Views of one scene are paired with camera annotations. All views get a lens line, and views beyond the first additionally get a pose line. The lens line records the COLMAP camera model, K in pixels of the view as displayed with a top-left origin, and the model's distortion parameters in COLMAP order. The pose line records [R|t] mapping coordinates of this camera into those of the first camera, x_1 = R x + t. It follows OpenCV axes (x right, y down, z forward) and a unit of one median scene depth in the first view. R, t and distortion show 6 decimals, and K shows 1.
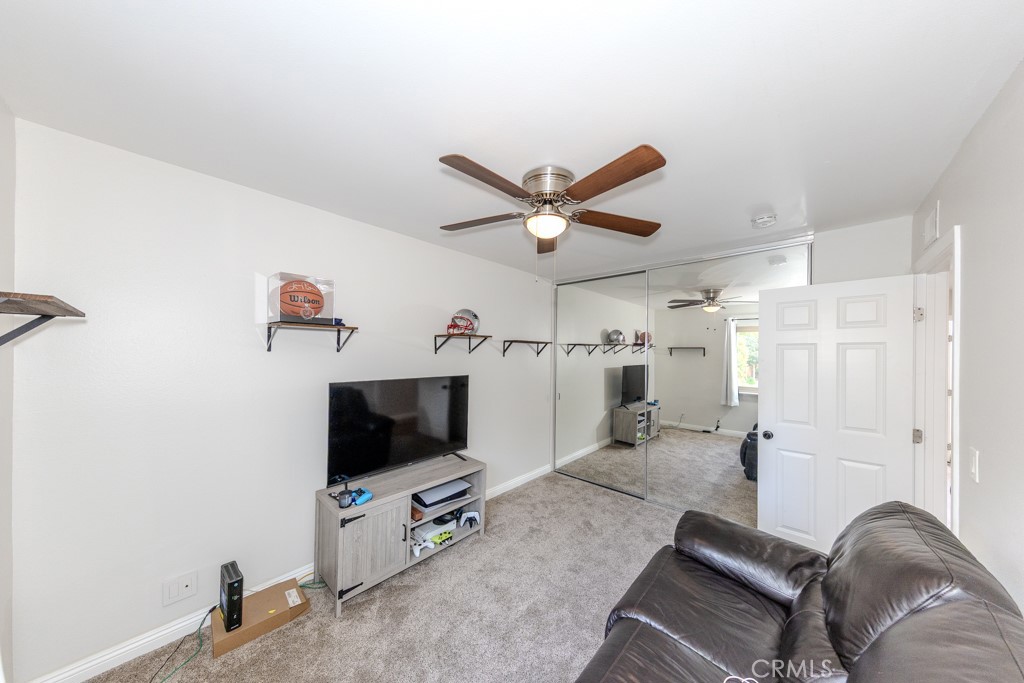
lens RADIAL K [[326.8, 0, 516.0], [0, 326.8, 347.1], [0, 0, 1]] dist [0.000276, 0.000011]
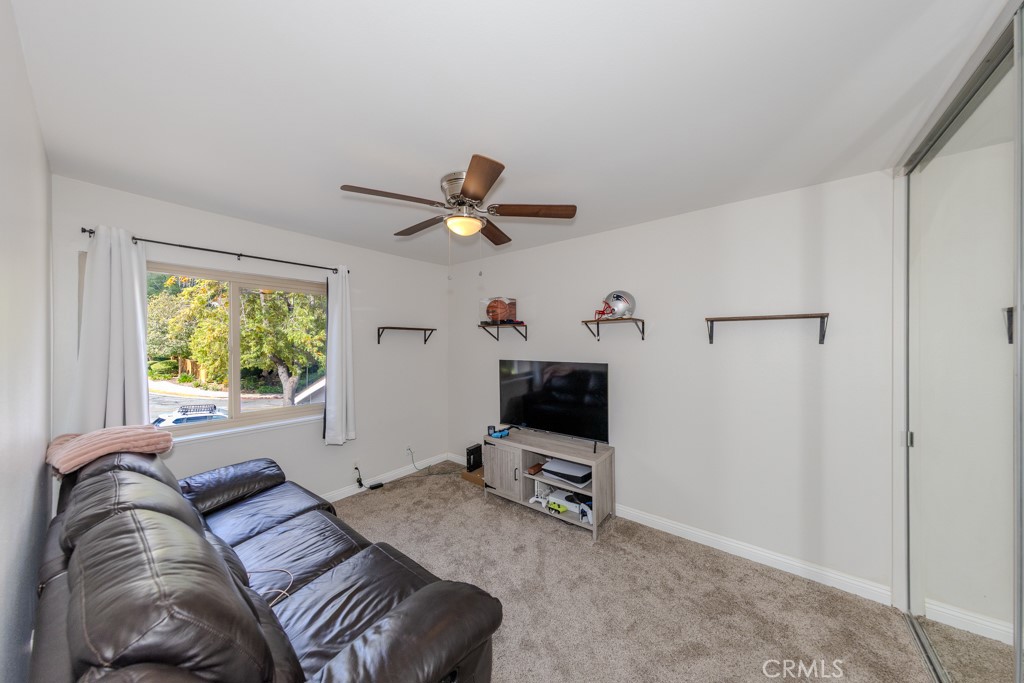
lens RADIAL K [[338.8, 0, 512.0], [0, 338.8, 341.5], [0, 0, 1]] dist [0.000386, -0.000029]
pose [[0.050381, -0.011438, -0.998665, 1.055876], [0.018616, 0.999771, -0.010512, 0.038608], [0.998557, -0.018062, 0.050583, 0.929921]]
